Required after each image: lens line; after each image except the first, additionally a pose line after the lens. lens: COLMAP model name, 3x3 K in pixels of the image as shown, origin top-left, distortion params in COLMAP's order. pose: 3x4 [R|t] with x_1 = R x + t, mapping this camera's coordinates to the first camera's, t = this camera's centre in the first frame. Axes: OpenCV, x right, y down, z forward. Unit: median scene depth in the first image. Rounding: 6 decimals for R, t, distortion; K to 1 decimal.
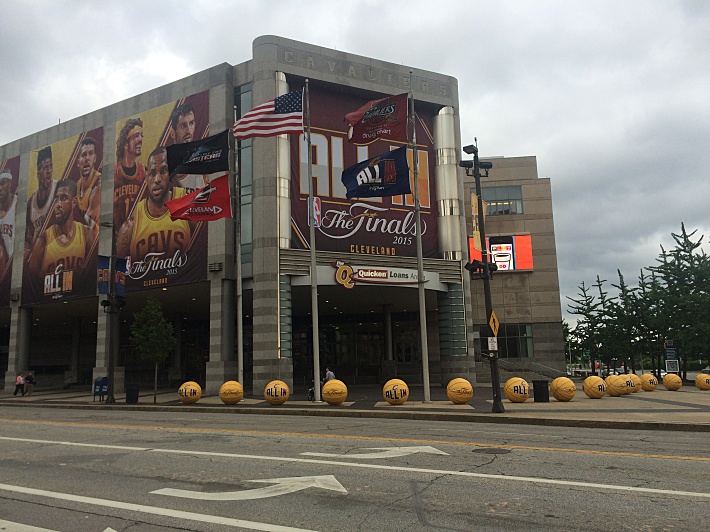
lens RADIAL K [[662.7, 0, 355.0], [0, 662.7, 266.0], [0, 0, 1]] dist [0.069785, -0.165817]
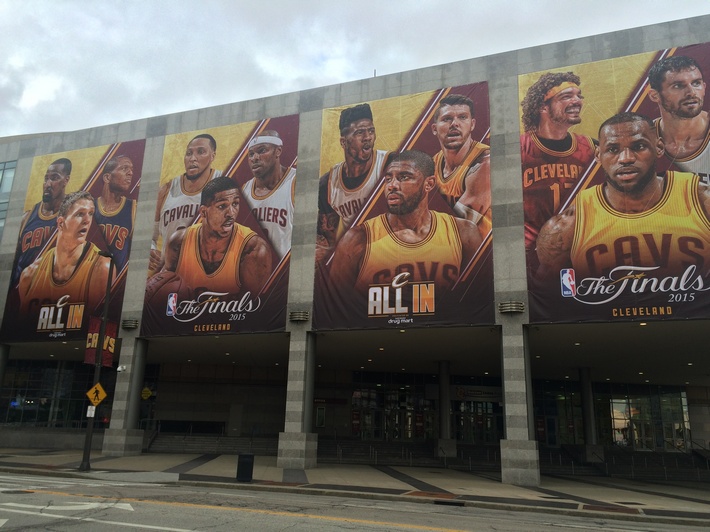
lens RADIAL K [[662.7, 0, 355.0], [0, 662.7, 266.0], [0, 0, 1]] dist [0.069785, -0.165817]
pose [[0.981165, 0.118614, 0.152464, -0.590255], [-0.099773, 0.987025, -0.125806, 0.078082], [-0.165408, 0.108225, 0.980269, 0.369126]]
